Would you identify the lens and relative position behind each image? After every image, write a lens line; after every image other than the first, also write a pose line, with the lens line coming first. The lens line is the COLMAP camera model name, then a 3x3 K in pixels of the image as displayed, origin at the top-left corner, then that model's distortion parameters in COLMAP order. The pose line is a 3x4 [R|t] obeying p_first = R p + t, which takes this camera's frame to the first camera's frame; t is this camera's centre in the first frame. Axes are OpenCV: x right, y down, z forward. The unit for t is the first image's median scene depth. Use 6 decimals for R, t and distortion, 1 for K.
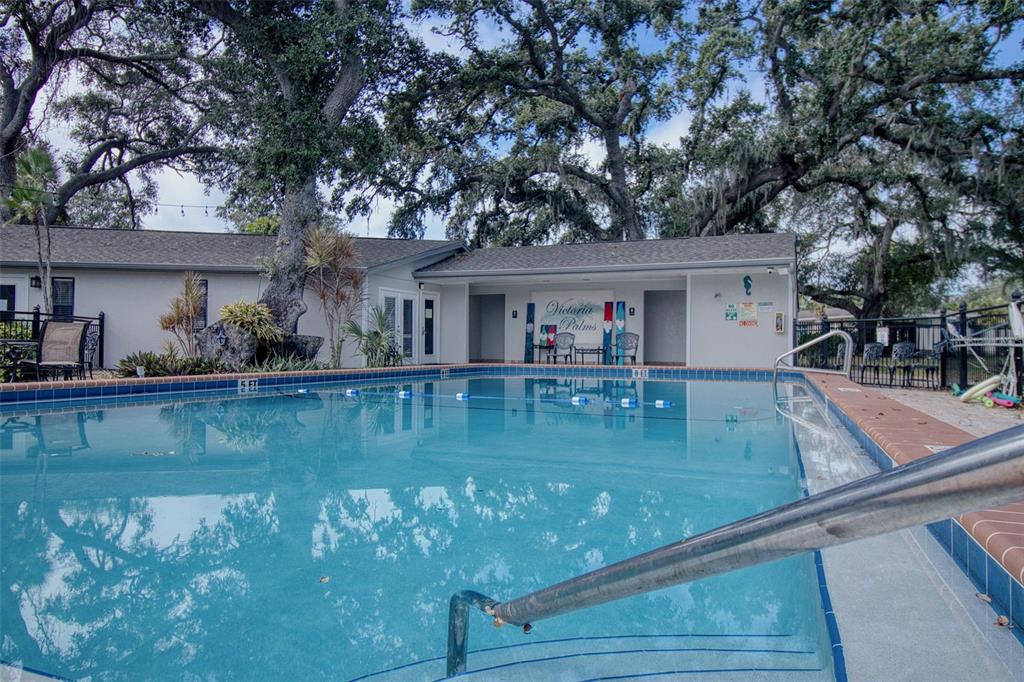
lens RADIAL K [[669.7, 0, 526.0], [0, 669.7, 339.5], [0, 0, 1]] dist [0.002289, 0.002613]
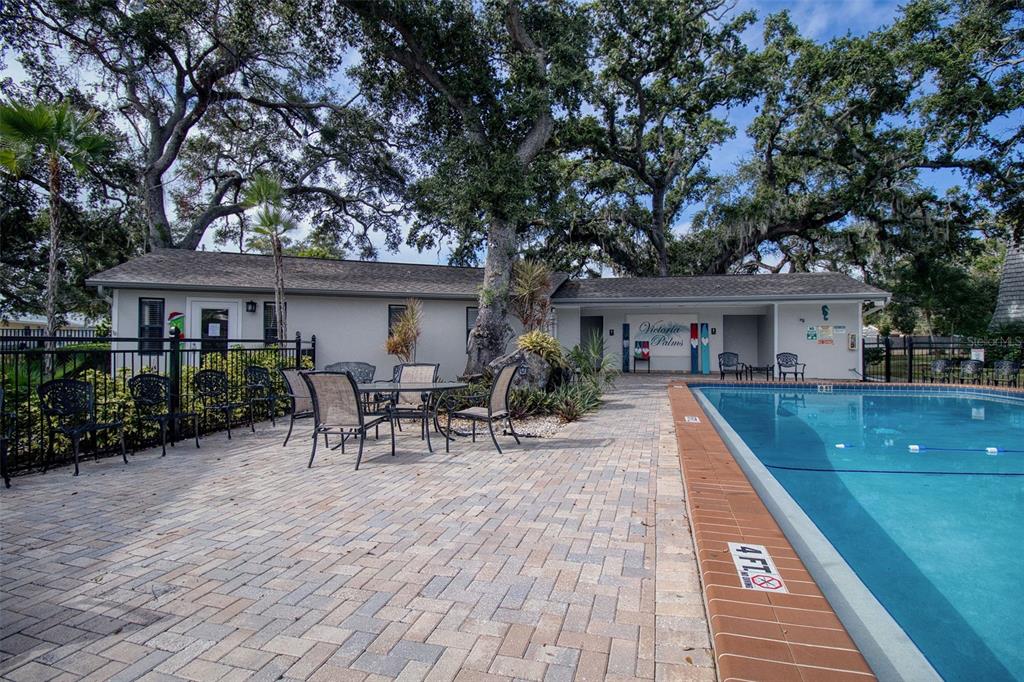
lens RADIAL K [[473.5, 0, 525.1], [0, 473.5, 337.7], [0, 0, 1]] dist [-0.000937, -0.011003]
pose [[0.987097, -0.001910, 0.160111, -0.331263], [0.002663, 0.999986, -0.004490, -0.025970], [-0.160100, 0.004858, 0.987089, 0.167615]]
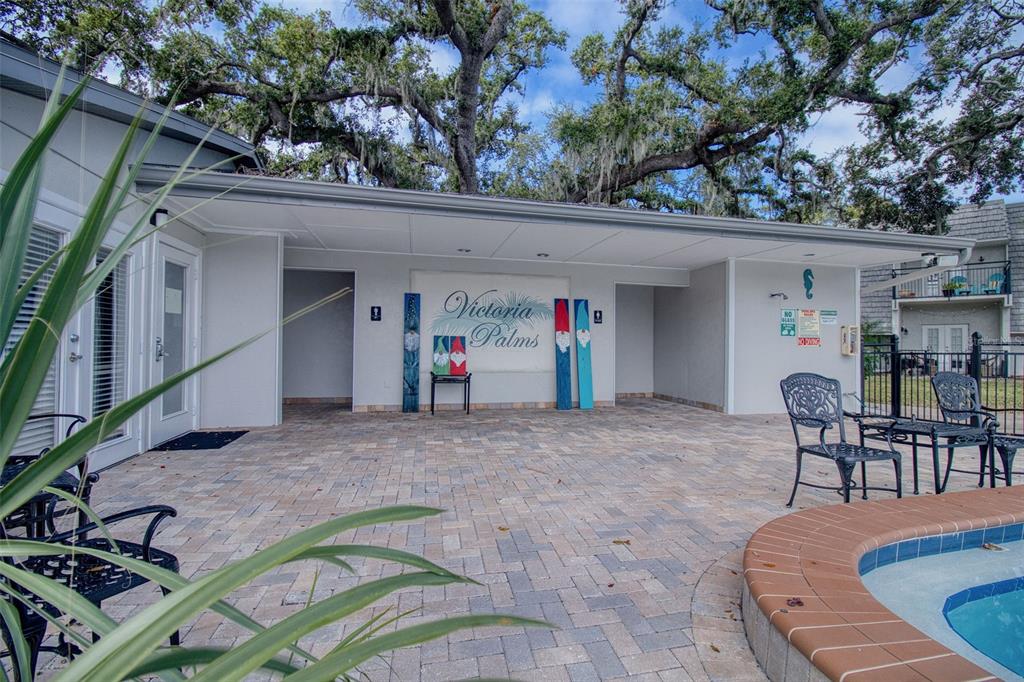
lens RADIAL K [[473.5, 0, 525.1], [0, 473.5, 337.7], [0, 0, 1]] dist [-0.000937, -0.011003]
pose [[0.803773, 0.012622, 0.594802, -0.144041], [-0.008436, 0.999916, -0.009818, -0.018023], [-0.594876, 0.002874, 0.803812, 0.682364]]
